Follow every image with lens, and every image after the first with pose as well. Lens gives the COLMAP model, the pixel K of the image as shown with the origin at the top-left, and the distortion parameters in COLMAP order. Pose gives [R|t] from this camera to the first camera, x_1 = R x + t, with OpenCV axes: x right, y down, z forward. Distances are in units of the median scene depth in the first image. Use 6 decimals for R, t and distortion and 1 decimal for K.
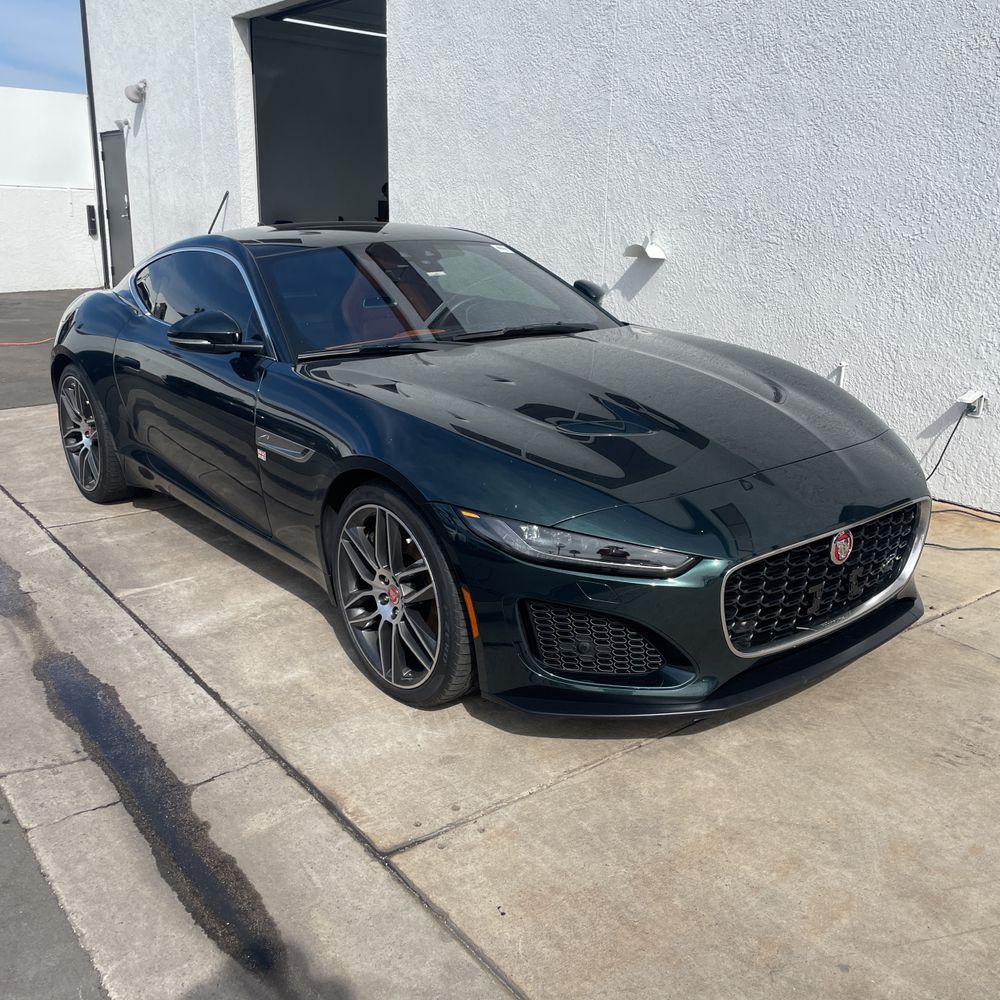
lens RADIAL K [[1021.2, 0, 501.9], [0, 1021.2, 484.8], [0, 0, 1]] dist [0.076959, -0.104016]
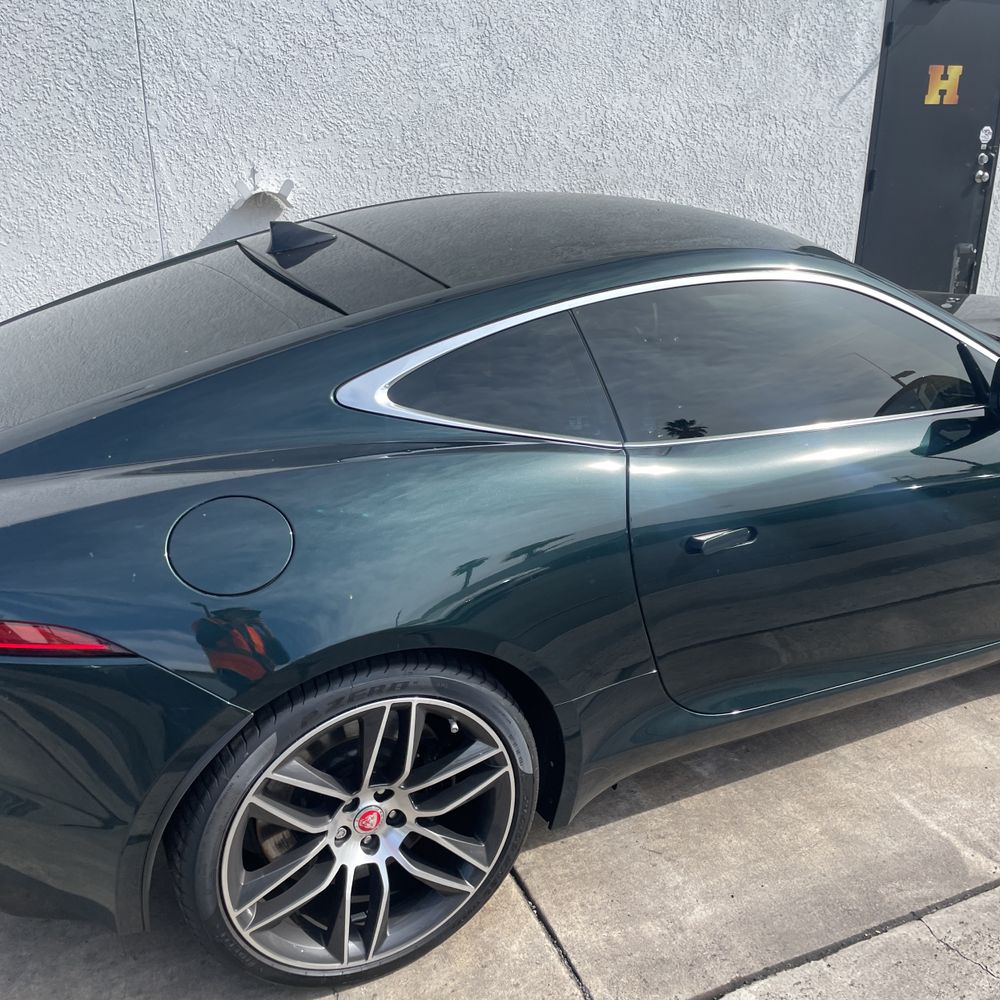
lens RADIAL K [[1021.2, 0, 501.9], [0, 1021.2, 484.8], [0, 0, 1]] dist [0.076959, -0.104016]
pose [[0.209034, -0.348371, 0.913752, -0.717235], [0.256280, 0.921252, 0.292602, -0.271751], [-0.943729, 0.173012, 0.281854, 0.858844]]
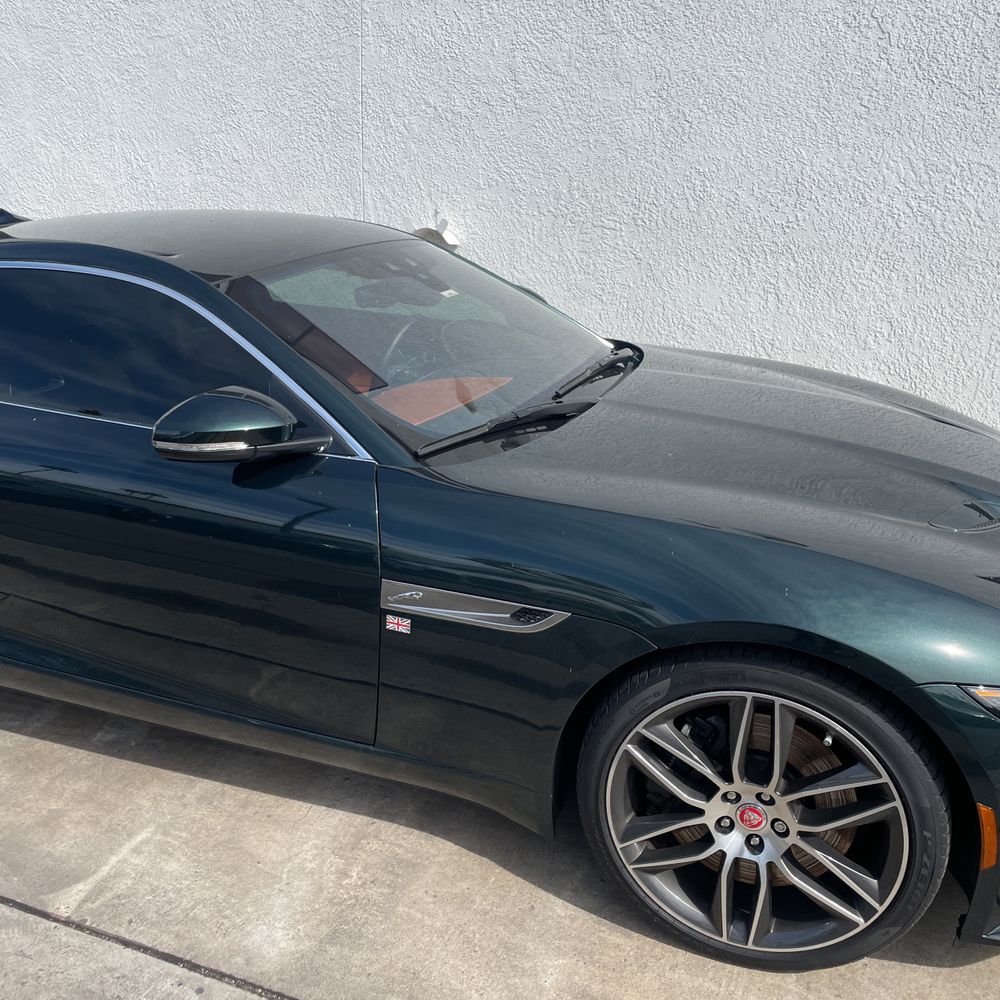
lens RADIAL K [[1021.2, 0, 501.9], [0, 1021.2, 484.8], [0, 0, 1]] dist [0.076959, -0.104016]
pose [[0.848978, -0.140109, 0.509516, -0.340851], [0.119511, 0.990135, 0.073137, -0.104802], [-0.514737, -0.001199, 0.857347, 0.328922]]
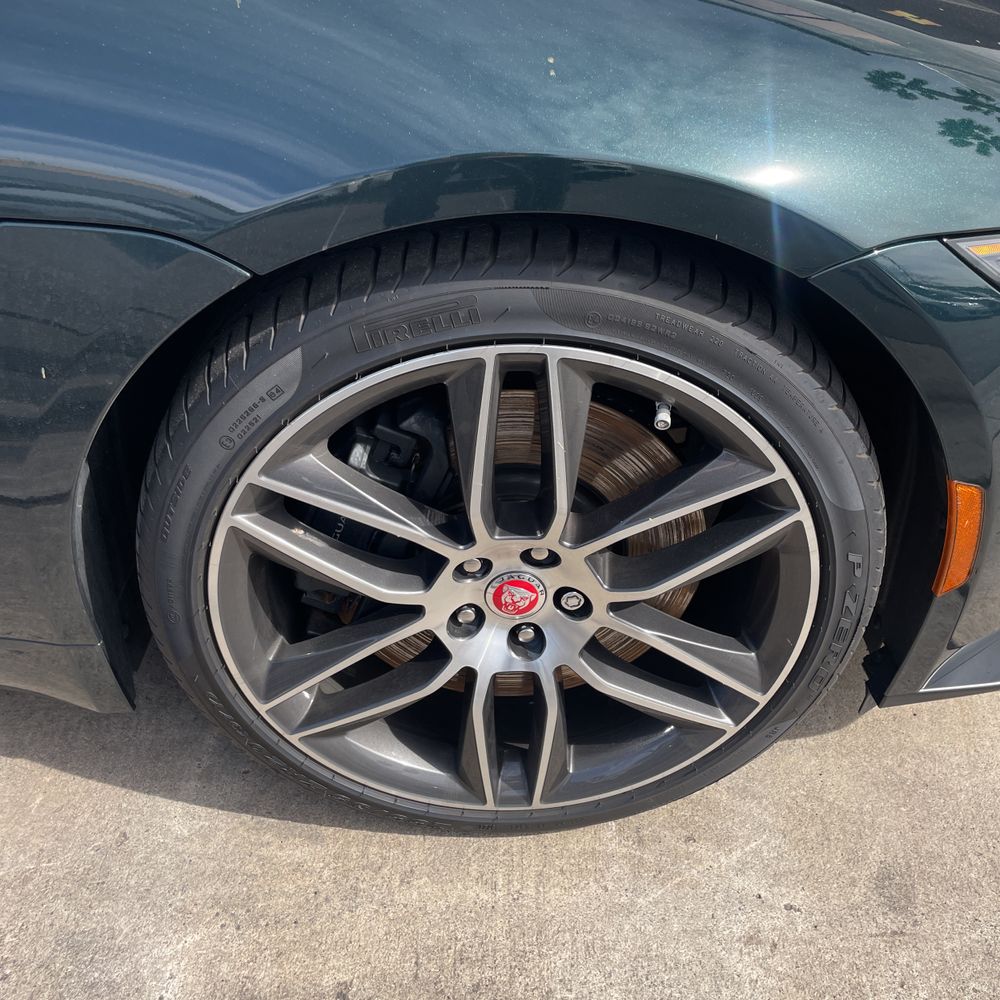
lens RADIAL K [[1021.2, 0, 501.9], [0, 1021.2, 484.8], [0, 0, 1]] dist [0.076959, -0.104016]
pose [[0.608696, -0.444233, 0.657378, -0.190572], [0.208253, 0.888960, 0.407897, -0.034148], [-0.765584, -0.111384, 0.633620, 0.506120]]
